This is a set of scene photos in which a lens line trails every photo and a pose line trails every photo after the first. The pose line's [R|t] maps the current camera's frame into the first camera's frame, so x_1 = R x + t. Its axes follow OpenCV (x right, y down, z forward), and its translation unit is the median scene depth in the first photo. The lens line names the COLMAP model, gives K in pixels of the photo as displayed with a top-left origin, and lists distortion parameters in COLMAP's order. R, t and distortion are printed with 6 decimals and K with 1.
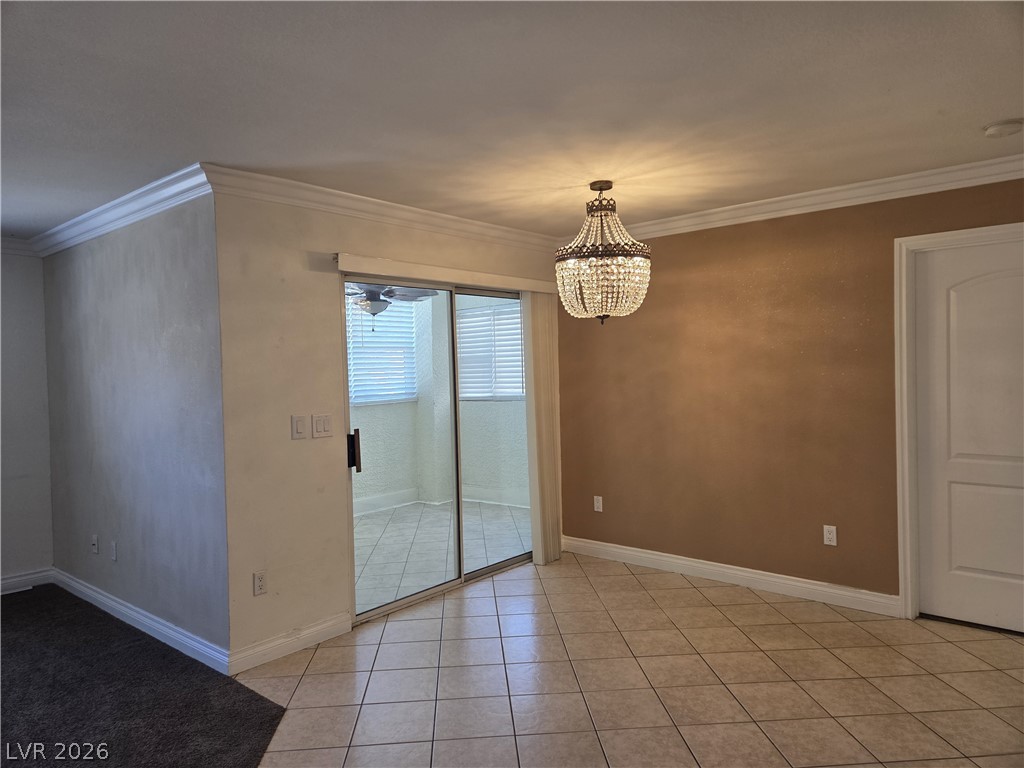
lens RADIAL K [[688.0, 0, 512.7], [0, 688.0, 390.3], [0, 0, 1]] dist [0.083005, -0.072544]
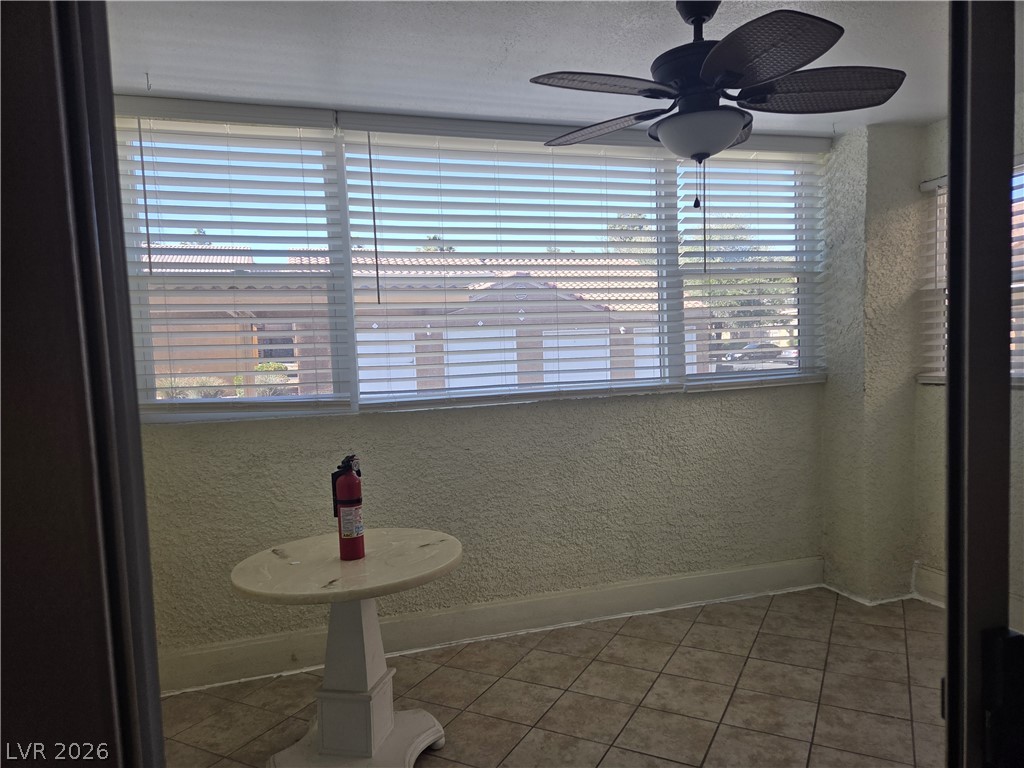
lens RADIAL K [[688.0, 0, 512.7], [0, 688.0, 390.3], [0, 0, 1]] dist [0.083005, -0.072544]
pose [[0.848238, 0.032775, -0.528601, -0.066705], [-0.001713, 0.998248, 0.059146, -0.007637], [0.529613, -0.049265, 0.846808, 0.480852]]
